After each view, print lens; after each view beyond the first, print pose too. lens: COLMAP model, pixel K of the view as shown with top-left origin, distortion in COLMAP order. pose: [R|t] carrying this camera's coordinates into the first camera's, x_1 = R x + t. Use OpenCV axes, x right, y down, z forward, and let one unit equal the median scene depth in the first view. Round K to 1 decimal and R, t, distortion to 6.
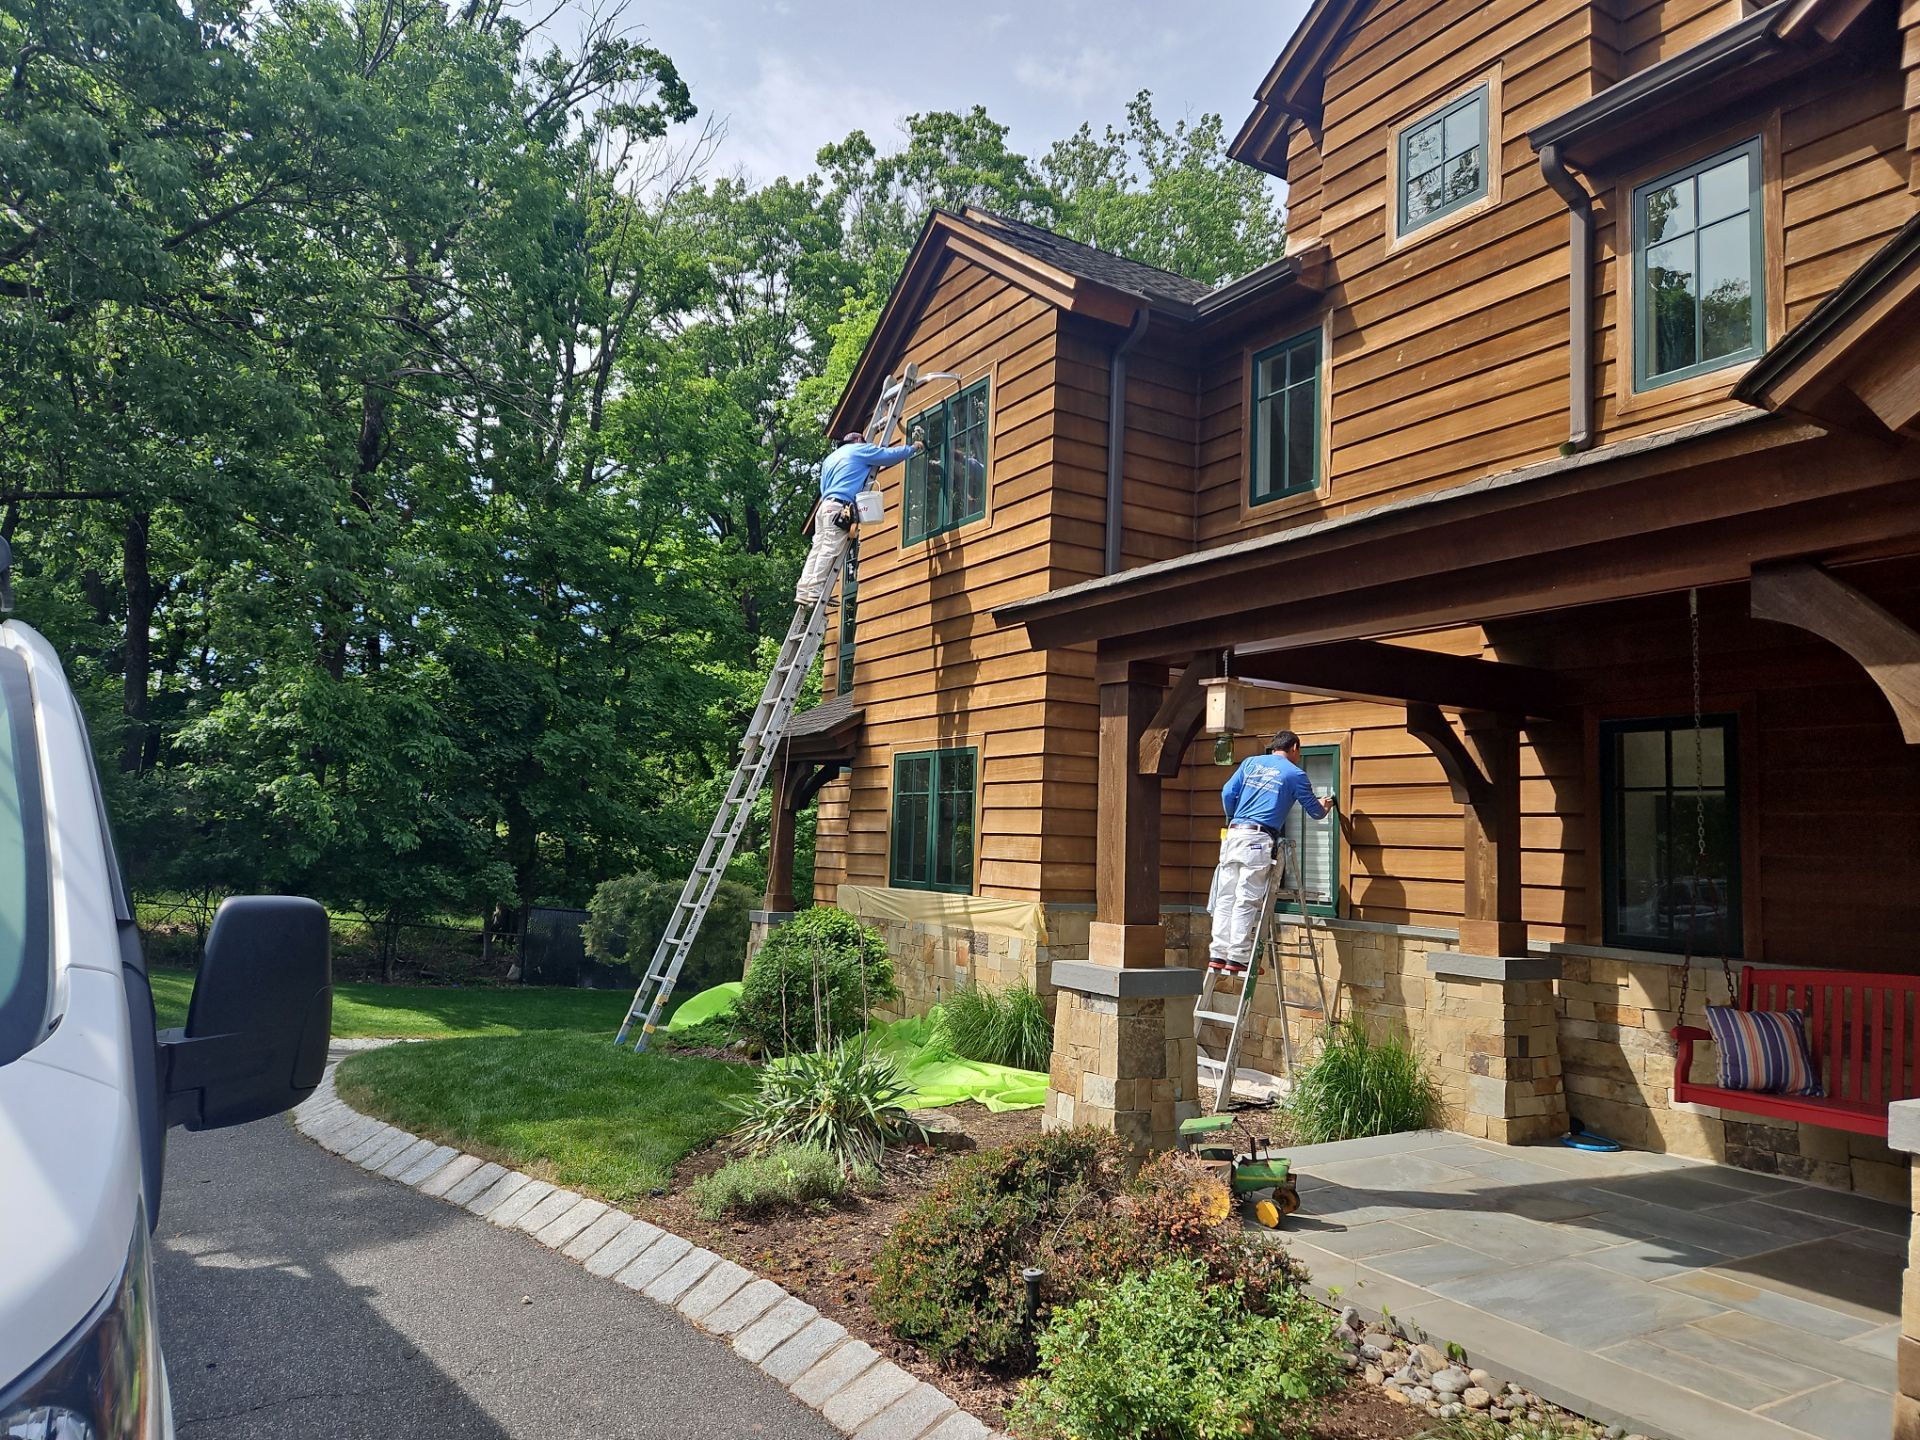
lens RADIAL K [[1313.9, 0, 955.3], [0, 1313.9, 740.8], [0, 0, 1]] dist [0.065225, -0.024473]
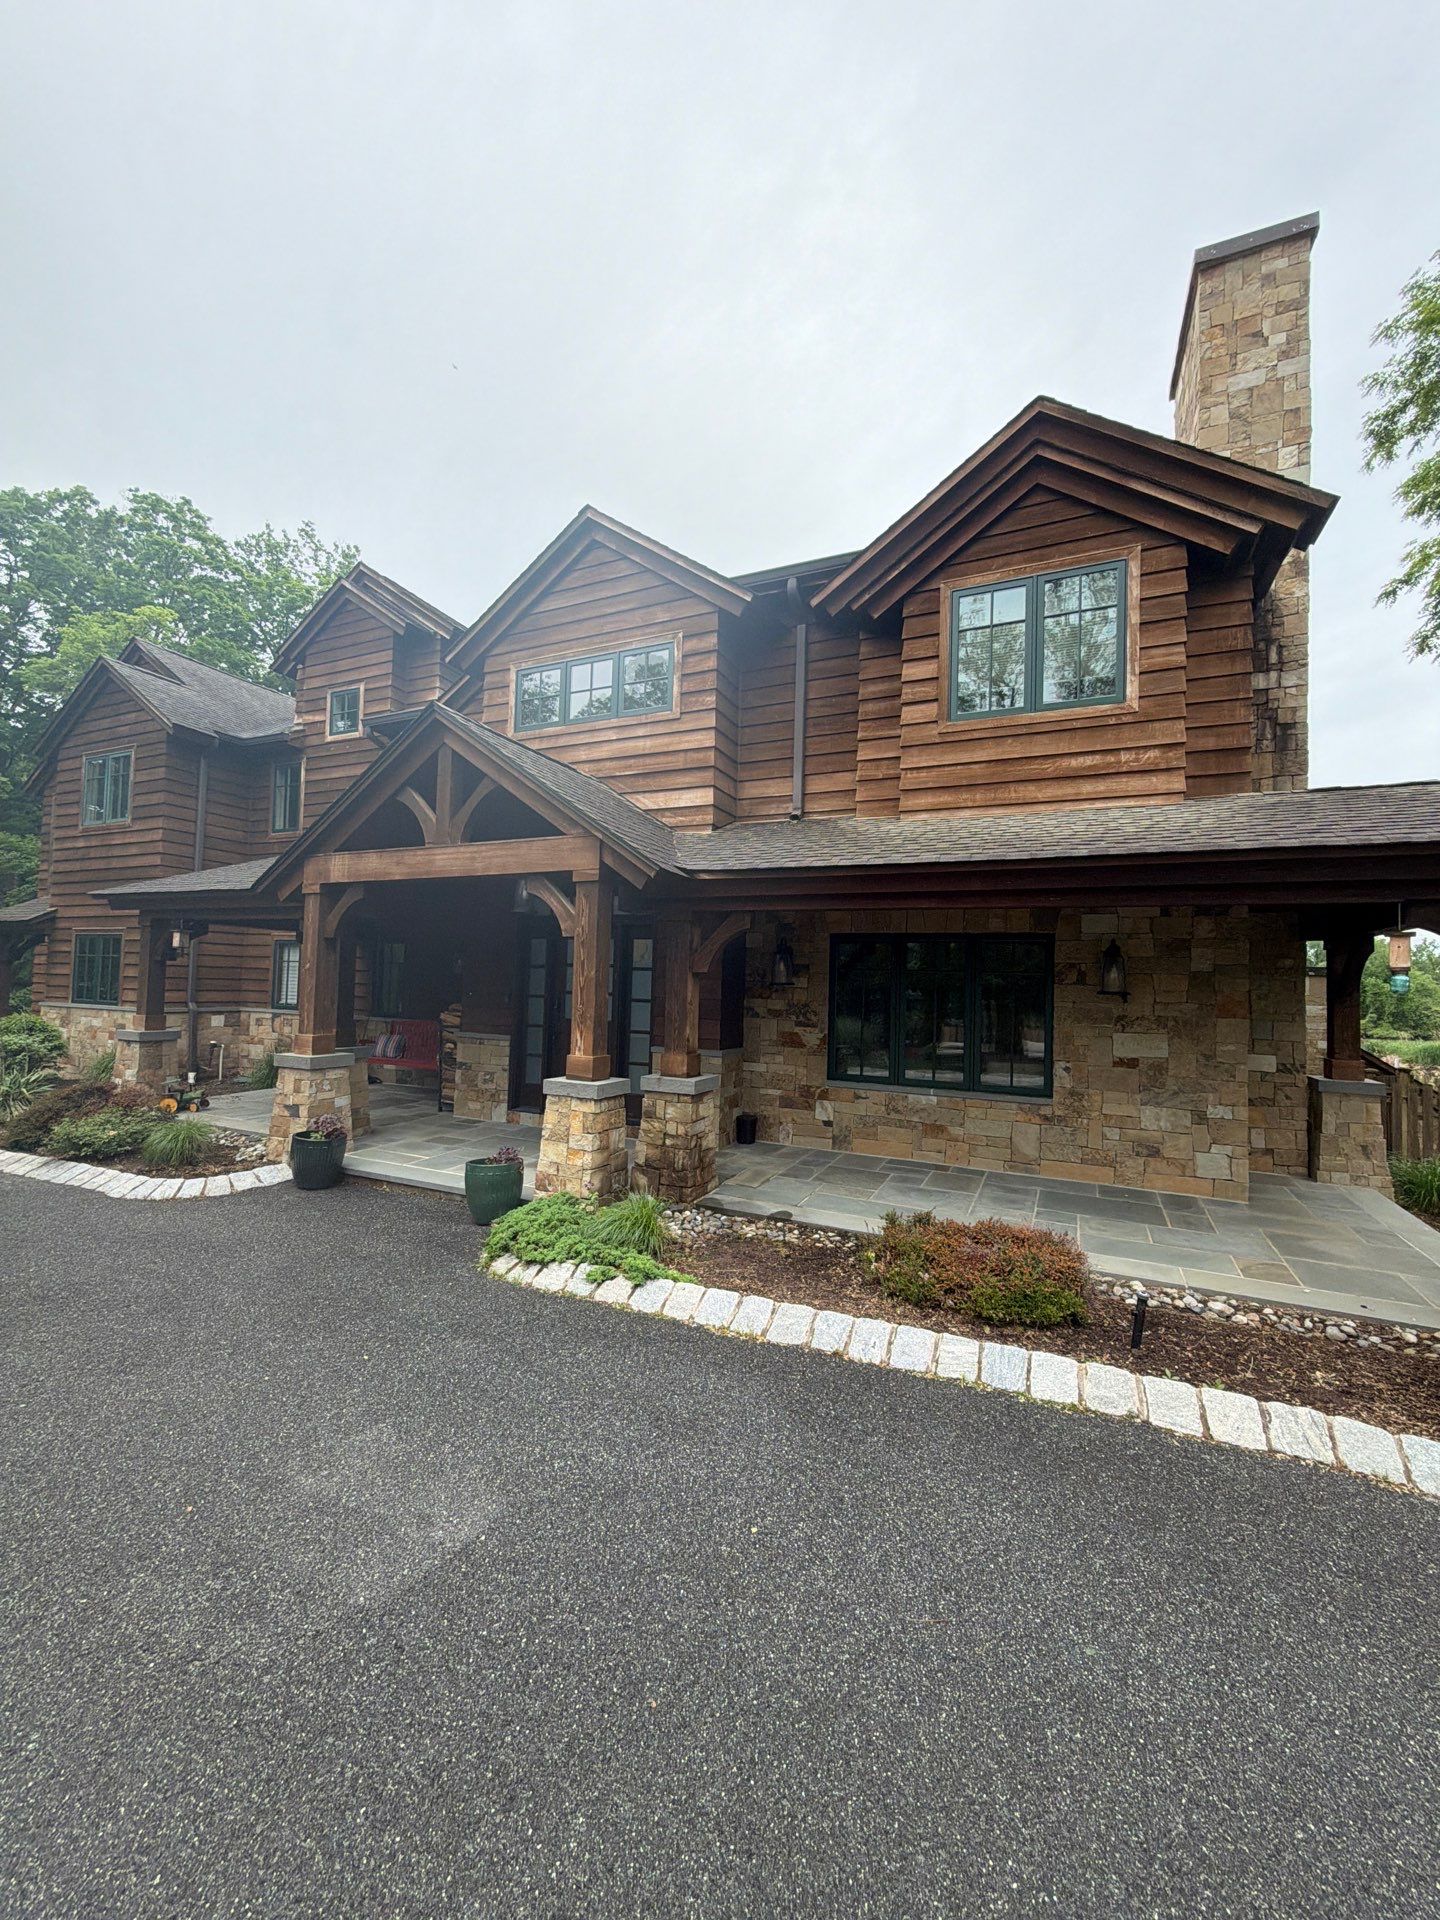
lens RADIAL K [[759.5, 0, 729.9], [0, 759.5, 966.1], [0, 0, 1]] dist [0.001041, 0.000138]
pose [[0.816394, 0.002667, 0.577489, 0.108264], [-0.044051, 0.997363, 0.057669, -0.057691], [-0.575812, -0.072519, 0.814359, -0.519846]]
